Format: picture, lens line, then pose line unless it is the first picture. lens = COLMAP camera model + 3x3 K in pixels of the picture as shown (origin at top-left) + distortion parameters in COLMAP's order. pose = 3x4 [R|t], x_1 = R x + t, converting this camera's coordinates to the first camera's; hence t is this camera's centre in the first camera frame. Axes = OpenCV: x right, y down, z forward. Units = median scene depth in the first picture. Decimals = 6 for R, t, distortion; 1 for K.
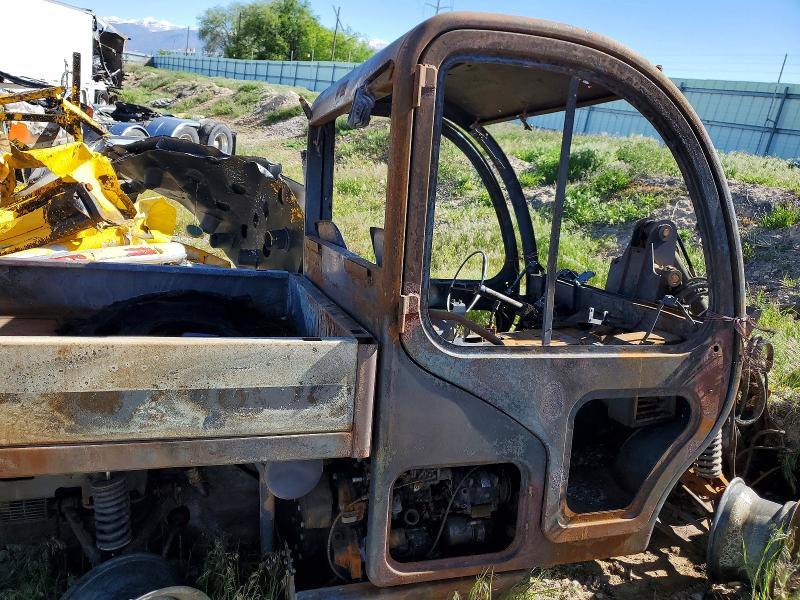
lens RADIAL K [[630.7, 0, 400.1], [0, 630.7, 269.0], [0, 0, 1]] dist [0.026913, -0.004989]
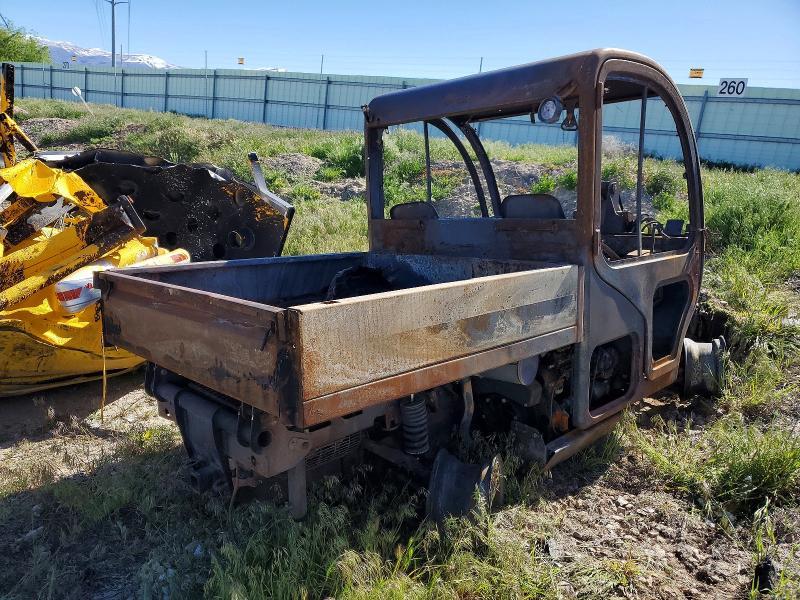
lens RADIAL K [[616.1, 0, 400.0], [0, 616.1, 300.0], [0, 0, 1]] dist [0.015041, -0.000061]
pose [[0.896151, -0.165369, 0.411784, -0.918976], [0.143649, 0.986109, 0.083393, 0.014344], [-0.419854, -0.015580, 0.907458, -0.132331]]
